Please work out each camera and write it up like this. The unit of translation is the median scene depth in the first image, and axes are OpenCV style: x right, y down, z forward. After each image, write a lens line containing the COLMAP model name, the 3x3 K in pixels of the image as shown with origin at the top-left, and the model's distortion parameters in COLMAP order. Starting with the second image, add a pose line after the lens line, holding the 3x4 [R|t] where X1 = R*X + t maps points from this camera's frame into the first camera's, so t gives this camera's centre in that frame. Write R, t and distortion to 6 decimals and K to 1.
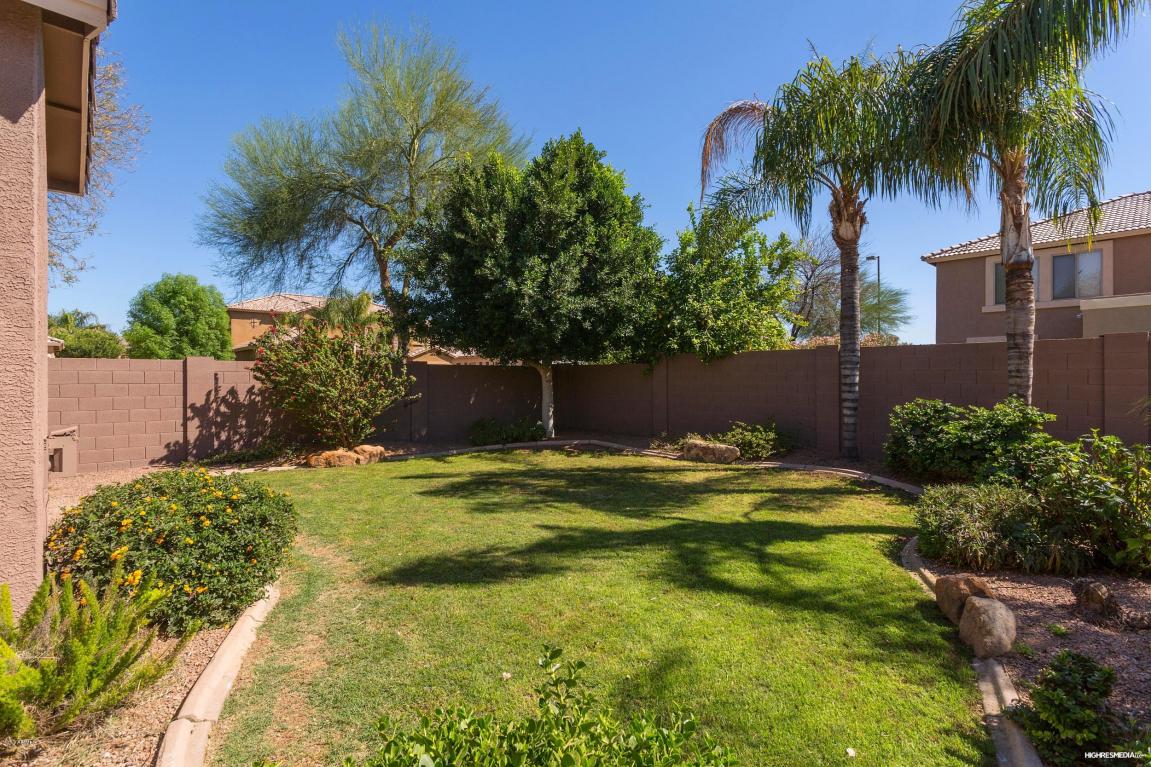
lens RADIAL K [[558.1, 0, 573.7], [0, 558.1, 378.4], [0, 0, 1]] dist [0.003157, 0.000948]
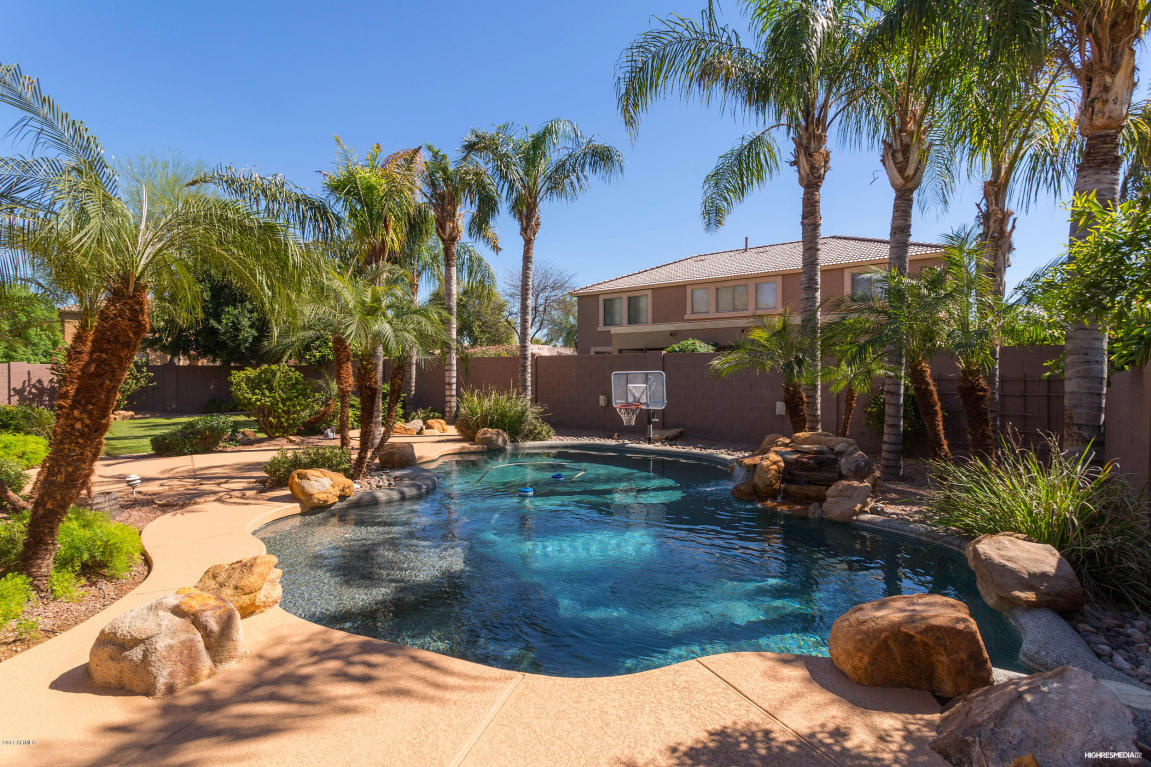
lens RADIAL K [[554.0, 0, 533.5], [0, 554.0, 376.5], [0, 0, 1]] dist [0.004524, 0.000973]
pose [[0.991399, 0.001533, 0.130864, 0.662821], [-0.002591, 0.999965, 0.007913, -0.008789], [-0.130847, -0.008184, 0.991369, -0.890785]]
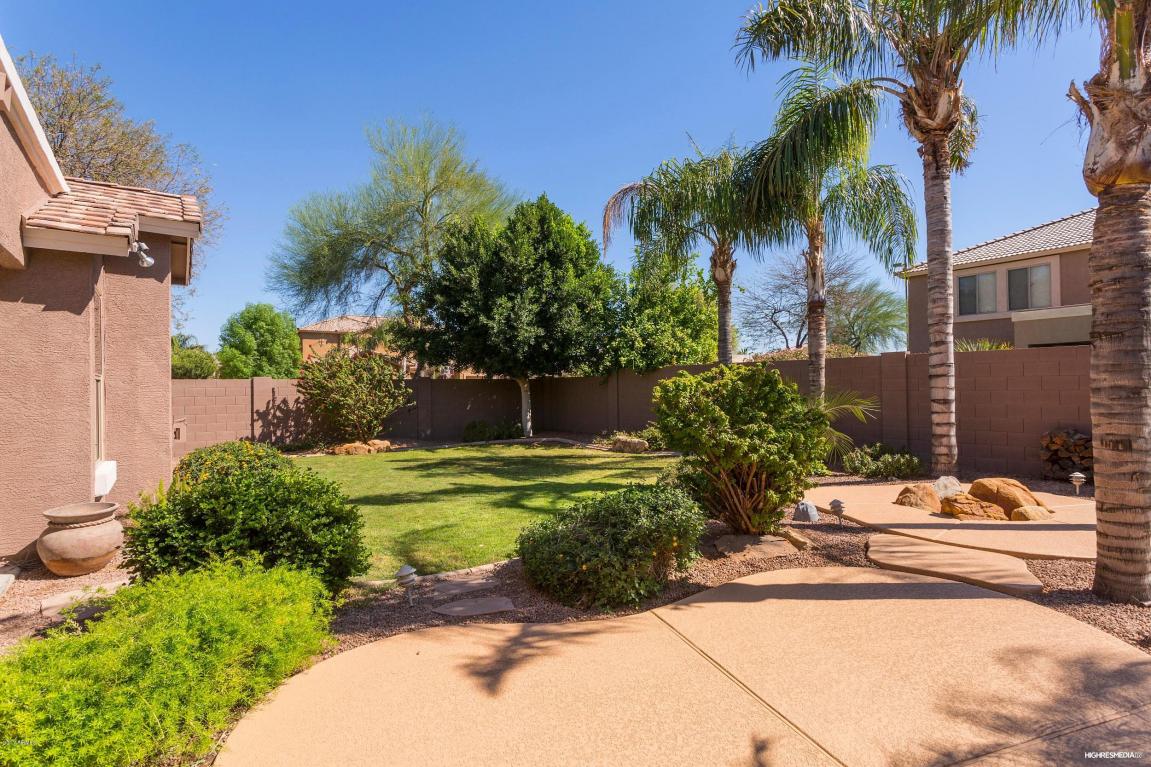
lens RADIAL K [[558.1, 0, 573.7], [0, 558.1, 378.4], [0, 0, 1]] dist [0.003157, 0.000948]
pose [[0.993705, -0.012677, -0.111307, 0.240375], [0.010971, 0.999813, -0.015928, -0.003164], [0.111488, 0.014607, 0.993658, -0.280552]]
